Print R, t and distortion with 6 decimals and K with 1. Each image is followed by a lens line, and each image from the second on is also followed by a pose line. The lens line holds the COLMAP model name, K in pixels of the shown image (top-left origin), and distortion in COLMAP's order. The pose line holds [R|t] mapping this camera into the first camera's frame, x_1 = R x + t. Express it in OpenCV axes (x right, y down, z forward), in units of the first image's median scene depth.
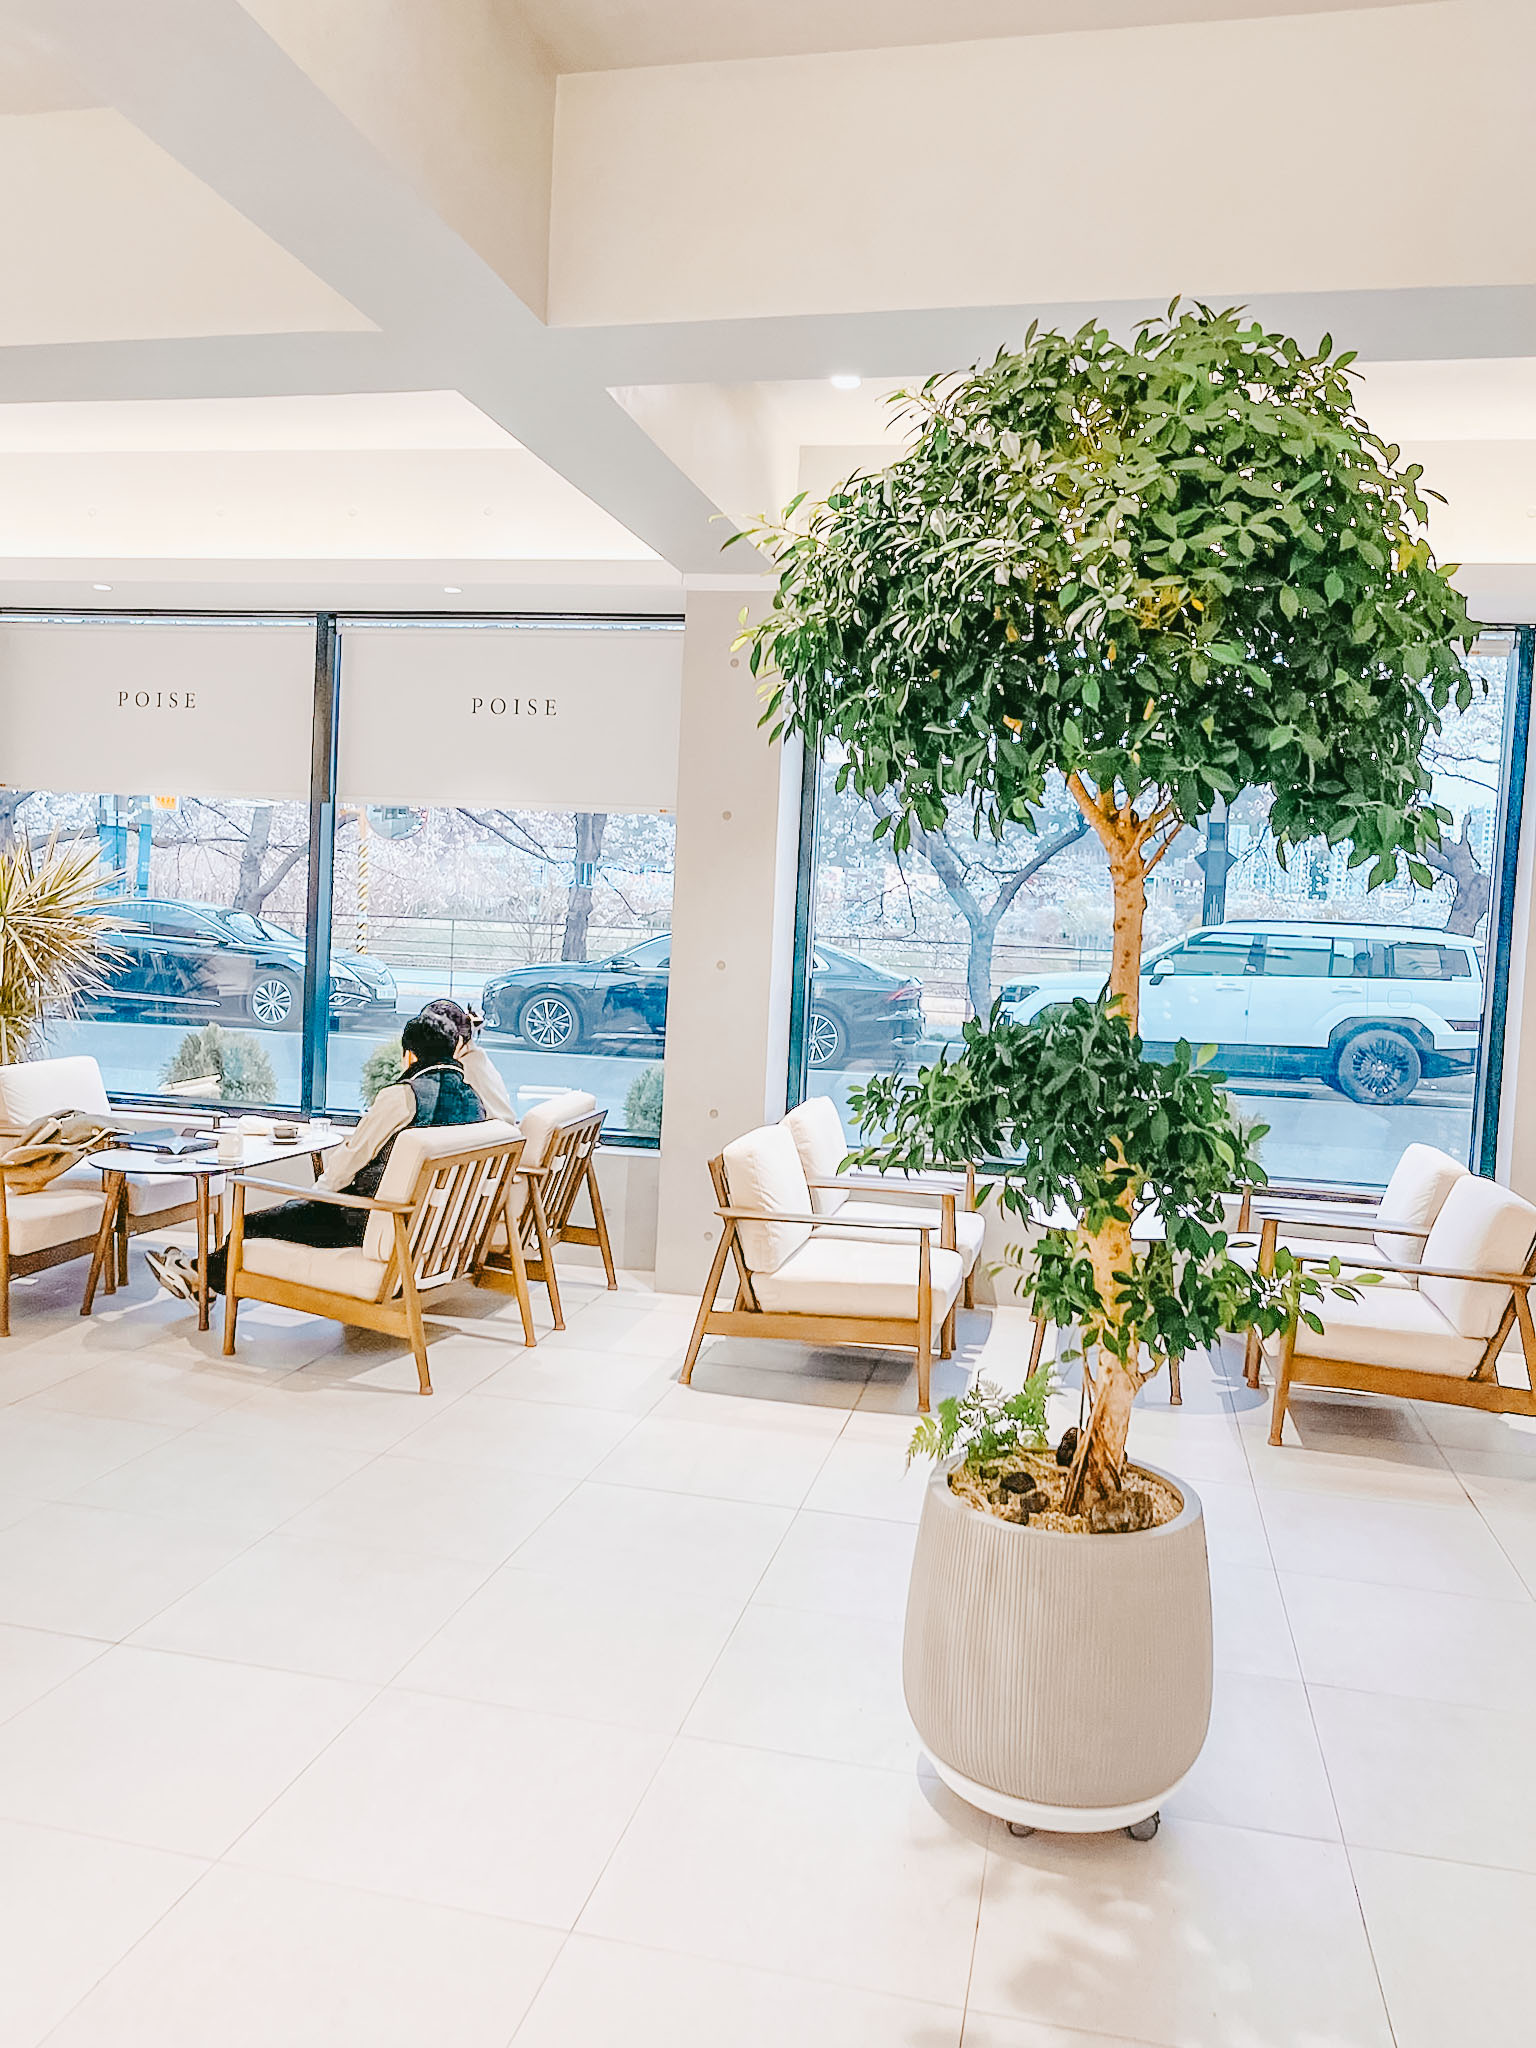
lens RADIAL K [[1566.2, 0, 756.5], [0, 1566.2, 1018.5], [0, 0, 1]] dist [-0.003559, 0.000058]
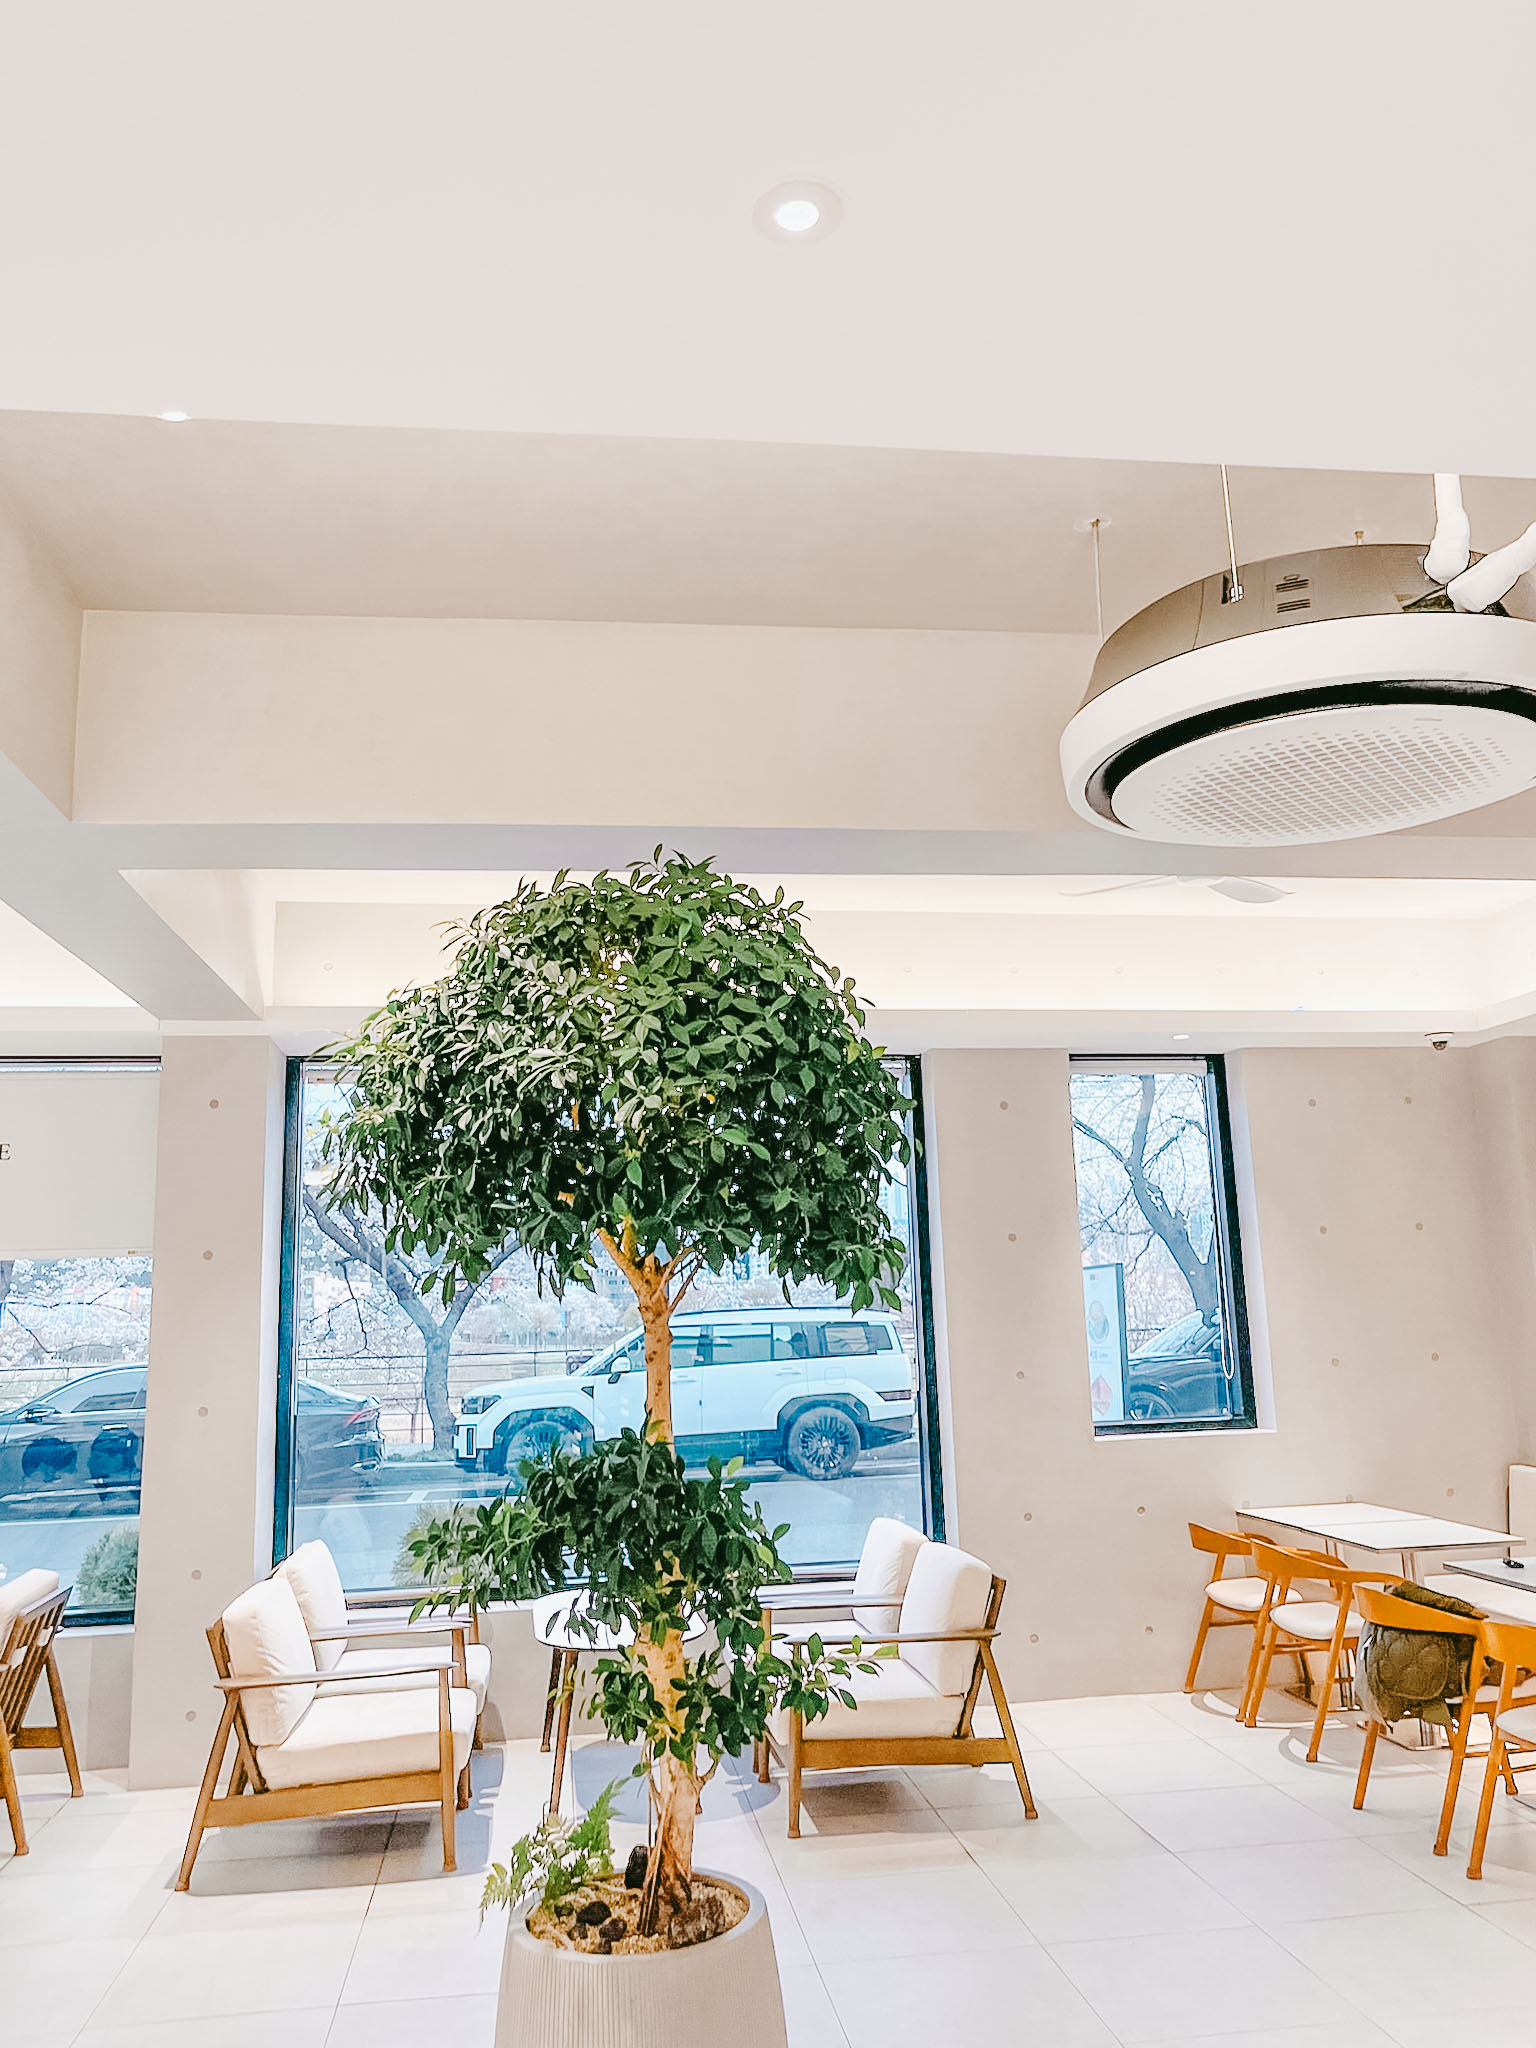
lens RADIAL K [[1566.2, 0, 778.2], [0, 1566.2, 1018.4], [0, 0, 1]] dist [-0.003559, 0.000058]
pose [[0.931574, -0.005975, 0.363501, -0.066736], [0.096877, 0.967792, -0.232366, -0.016939], [-0.350405, 0.251681, 0.902149, -0.088243]]
